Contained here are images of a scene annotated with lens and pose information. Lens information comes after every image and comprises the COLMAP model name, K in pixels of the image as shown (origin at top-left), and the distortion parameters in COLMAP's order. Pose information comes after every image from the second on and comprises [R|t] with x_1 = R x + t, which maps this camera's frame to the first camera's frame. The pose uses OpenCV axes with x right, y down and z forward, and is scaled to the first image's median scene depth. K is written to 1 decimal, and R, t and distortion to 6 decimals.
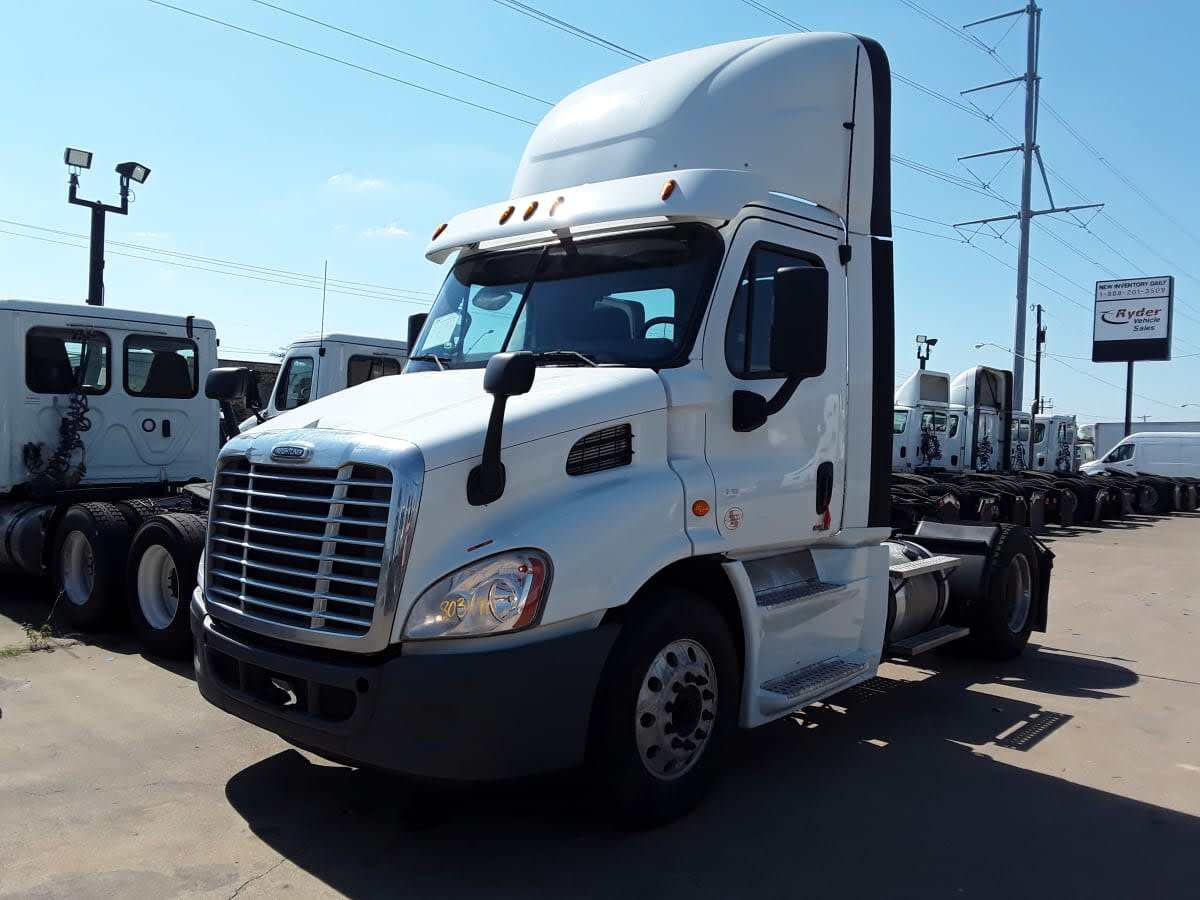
lens RADIAL K [[960.5, 0, 600.0], [0, 960.5, 450.0], [0, 0, 1]] dist [0.060796, -0.000029]
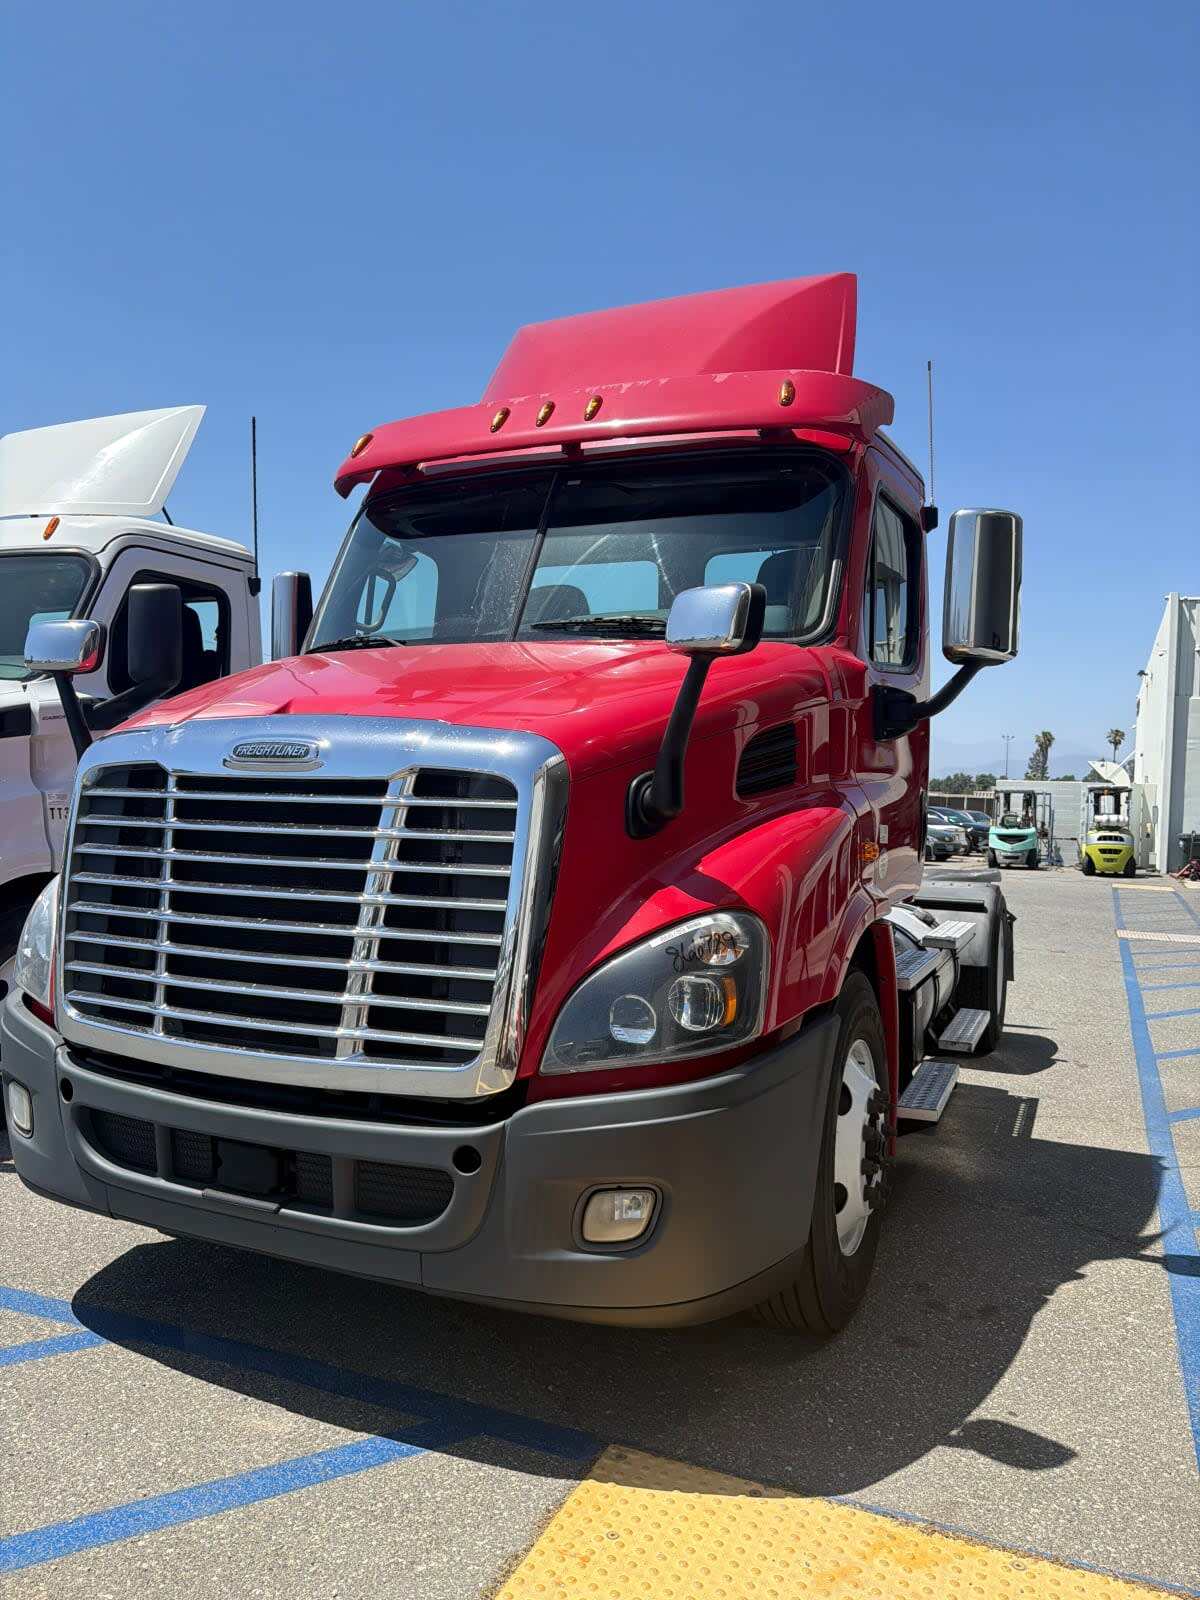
lens RADIAL K [[1130.7, 0, 603.5], [0, 1130.7, 803.7], [0, 0, 1]] dist [0.058359, -0.000416]
pose [[0.960962, 0.007690, 0.276574, -0.307847], [-0.004601, 0.999920, -0.011813, 0.038885], [-0.276643, 0.010079, 0.960920, 0.288518]]
